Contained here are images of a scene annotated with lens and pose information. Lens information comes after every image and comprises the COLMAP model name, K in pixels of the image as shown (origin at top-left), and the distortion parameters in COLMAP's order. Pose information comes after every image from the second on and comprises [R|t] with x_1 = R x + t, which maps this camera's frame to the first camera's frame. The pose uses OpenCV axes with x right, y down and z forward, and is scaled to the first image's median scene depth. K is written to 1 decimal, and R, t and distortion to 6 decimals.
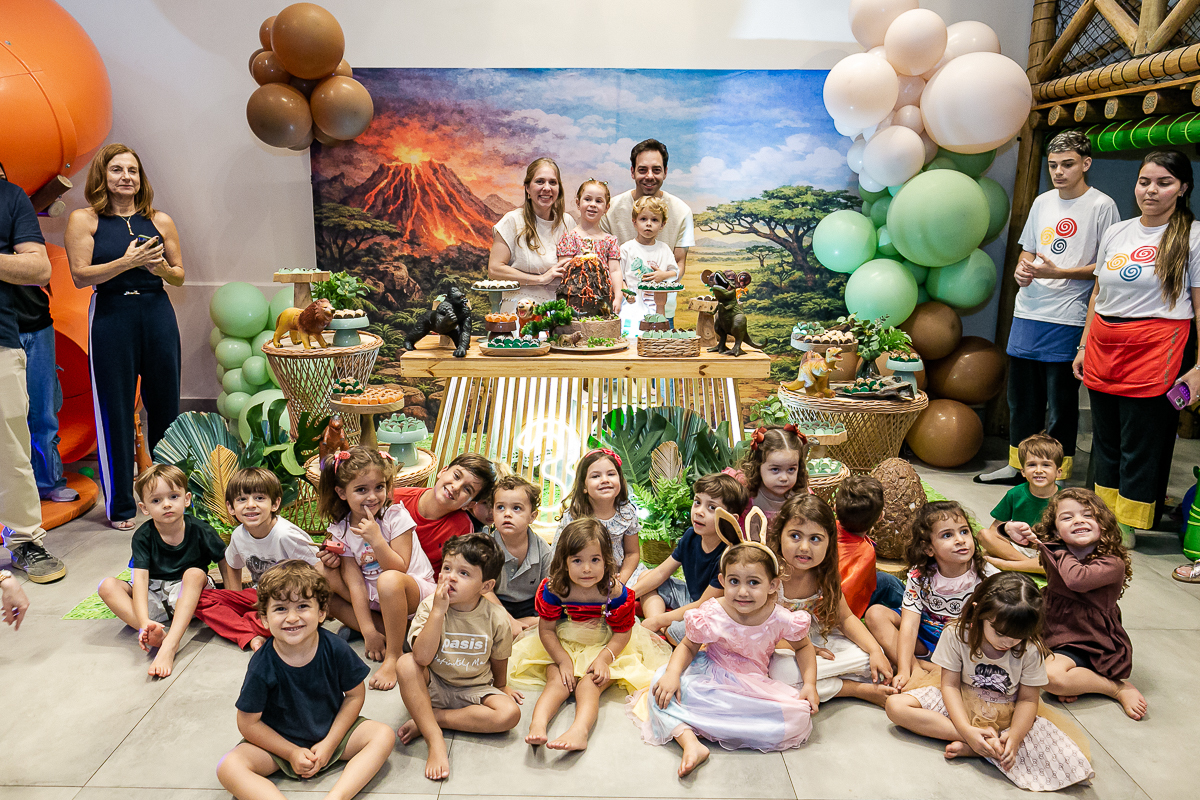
lens RADIAL K [[851.8, 0, 600.0], [0, 851.8, 400.0], [0, 0, 1]] dist [-0.059324, 0.001502]
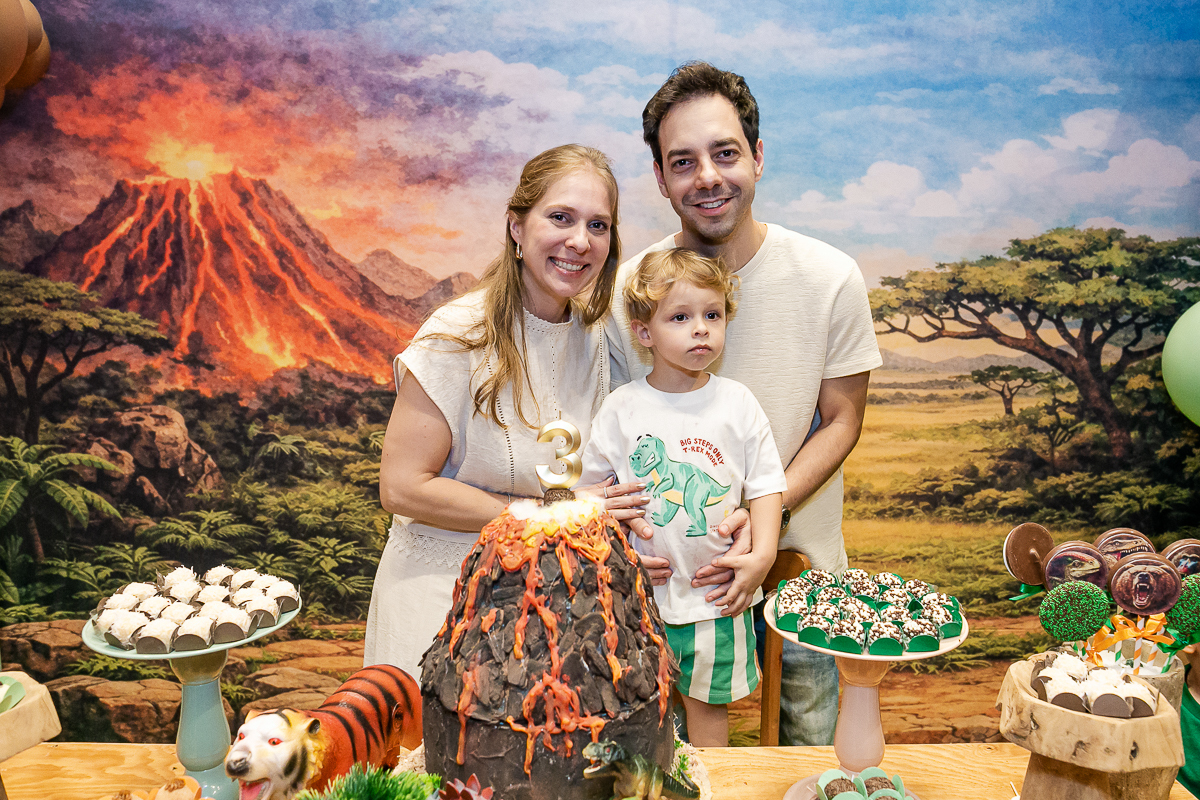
lens RADIAL K [[799.0, 0, 656.7], [0, 799.0, 368.3], [0, 0, 1]] dist [-0.038266, 0.019236]
pose [[0.999979, -0.003768, 0.005253, 0.010341], [0.004323, 0.993922, -0.110005, -0.139873], [-0.004806, 0.110026, 0.993917, 0.611846]]
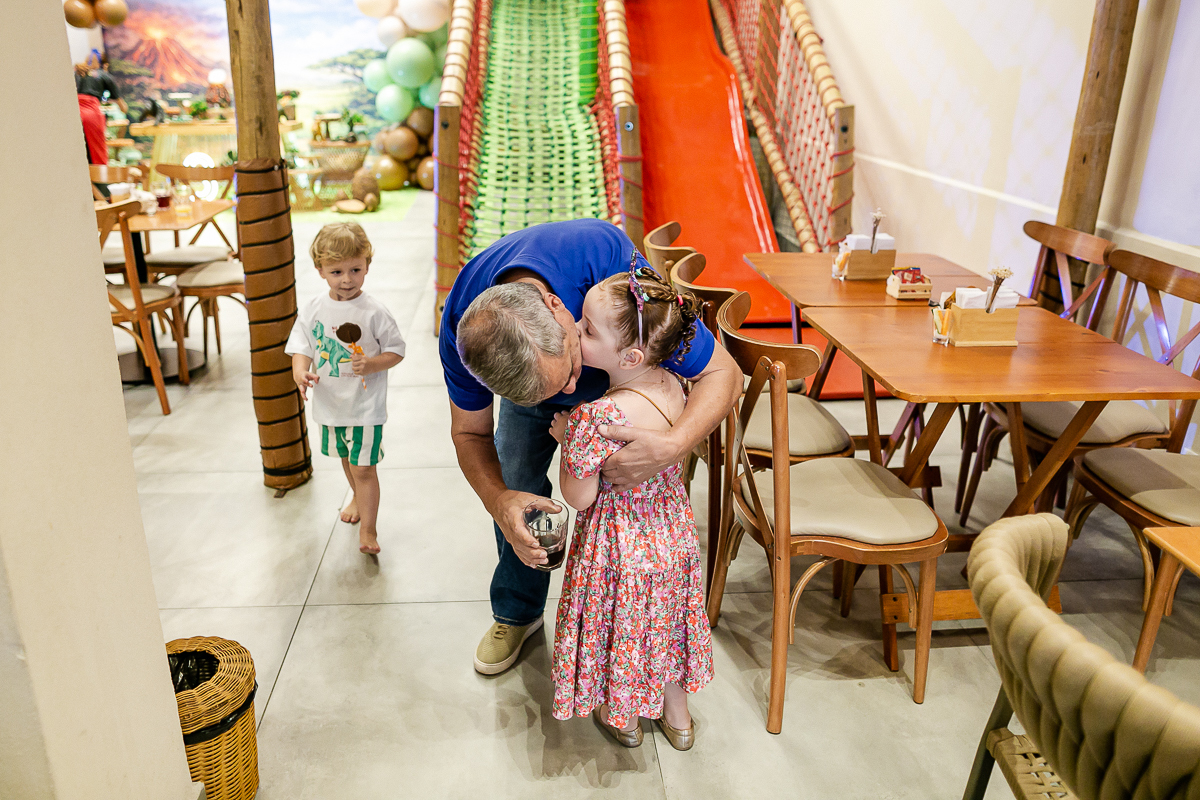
lens RADIAL K [[881.5, 0, 606.4], [0, 881.5, 373.9], [0, 0, 1]] dist [-0.053605, 0.002580]
pose [[0.996298, -0.024323, 0.082452, 0.596662], [0.014642, 0.993136, 0.116043, 0.256009], [-0.084708, -0.114406, 0.989816, -1.067510]]
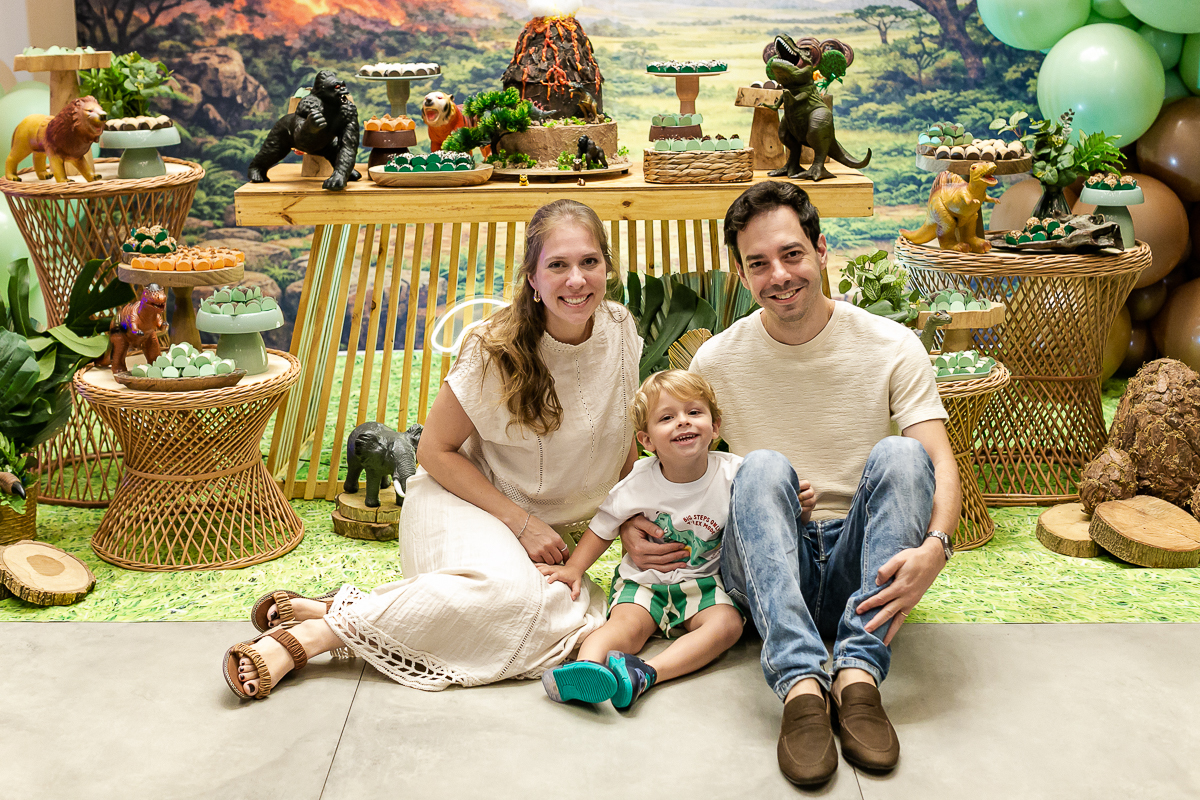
lens RADIAL K [[1743.4, 0, 627.2], [0, 1743.4, 402.2], [0, 0, 1]] dist [-0.161064, 0.234428]
pose [[0.999863, -0.016182, -0.003509, 0.024648], [0.016245, 0.999693, 0.018687, 0.053135], [0.003206, -0.018741, 0.999819, -0.128971]]
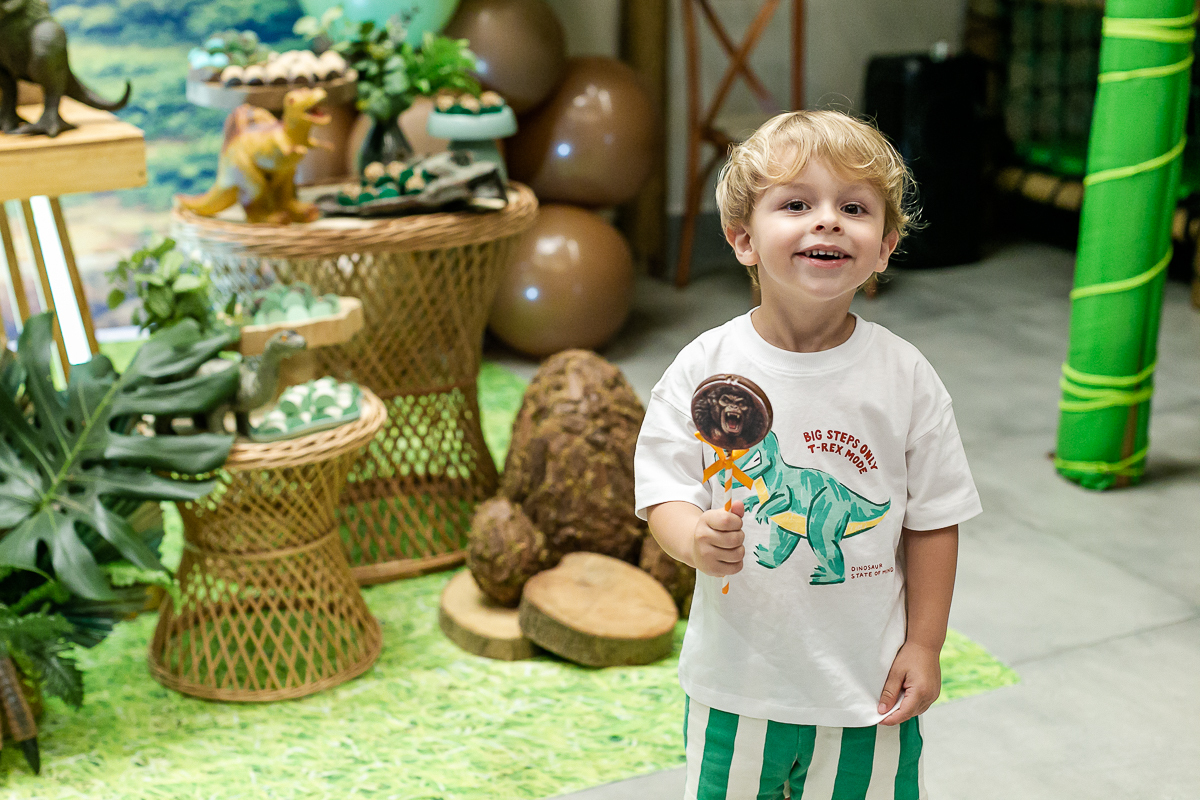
lens RADIAL K [[1743.4, 0, 627.2], [0, 1743.4, 402.2], [0, 0, 1]] dist [-0.161064, 0.234428]
pose [[0.877975, -0.142114, 0.457126, 0.019132], [0.100867, 0.988399, 0.113550, 0.002400], [-0.467960, -0.053585, 0.882124, 0.165406]]
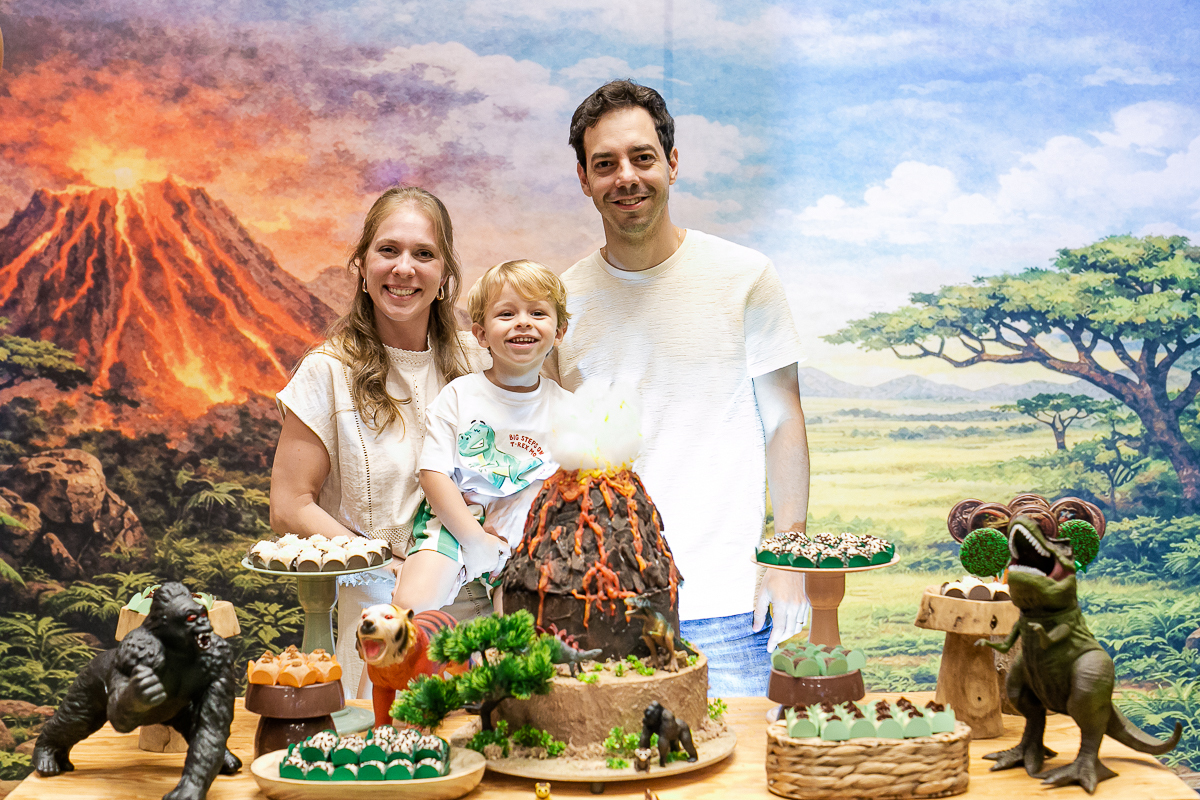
lens RADIAL K [[1743.4, 0, 627.2], [0, 1743.4, 402.2], [0, 0, 1]] dist [-0.161064, 0.234428]
pose [[0.999812, -0.012457, 0.014865, -0.010240], [0.014475, 0.989406, -0.144451, -0.073393], [-0.012908, 0.144639, 0.989400, 0.258967]]
